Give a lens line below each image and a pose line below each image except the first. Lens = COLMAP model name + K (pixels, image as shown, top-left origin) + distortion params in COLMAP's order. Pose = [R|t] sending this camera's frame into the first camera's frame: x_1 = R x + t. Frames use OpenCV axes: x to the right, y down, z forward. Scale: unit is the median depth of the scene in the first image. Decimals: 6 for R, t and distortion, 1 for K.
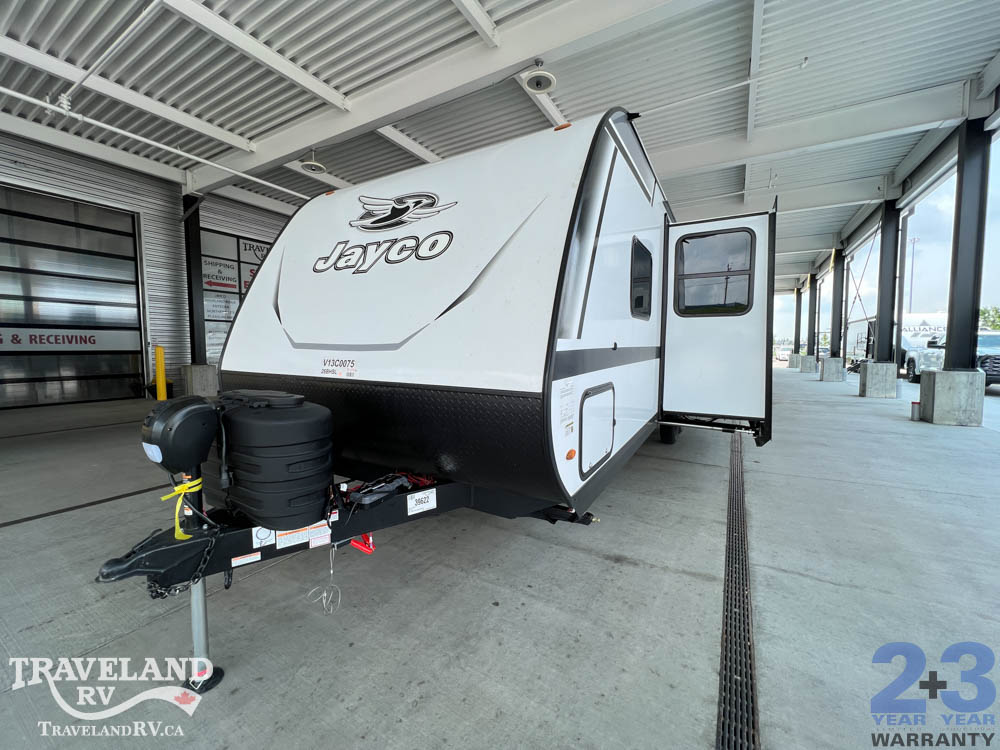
lens RADIAL K [[398.0, 0, 500.7], [0, 398.0, 373.7], [0, 0, 1]] dist [-0.001195, 0.000417]
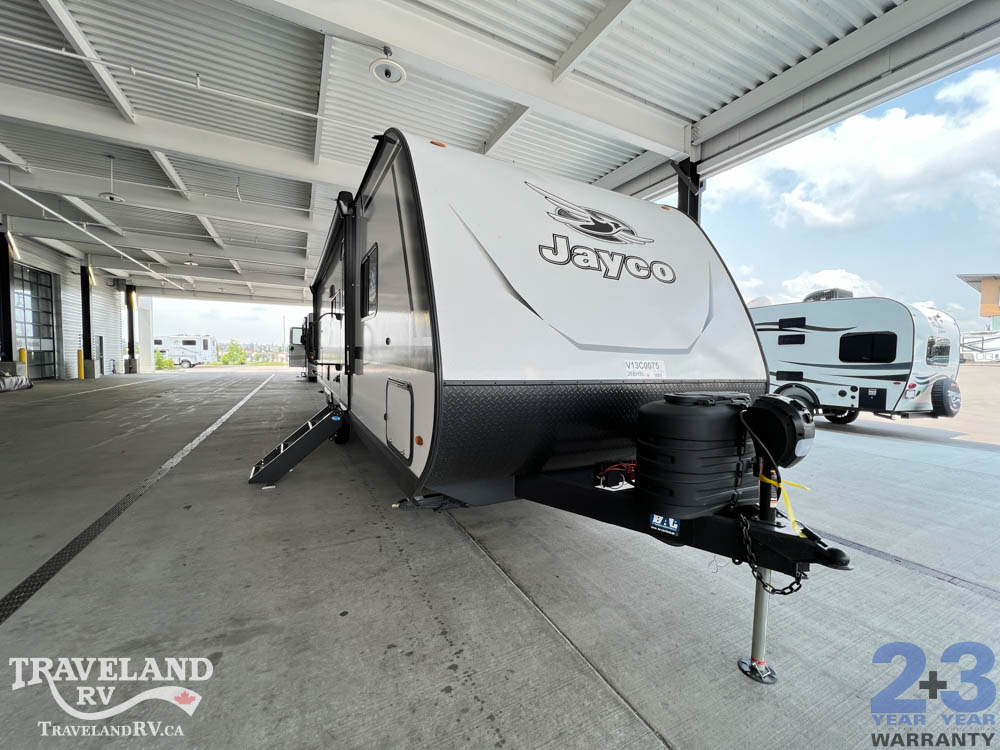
lens RADIAL K [[398.0, 0, 496.0], [0, 398.0, 375.1], [0, 0, 1]] dist [-0.001195, 0.000417]
pose [[0.541456, -0.028962, 0.840230, -1.361088], [0.040381, 0.999149, 0.008418, -0.022944], [-0.839759, 0.029371, 0.542165, 0.684007]]
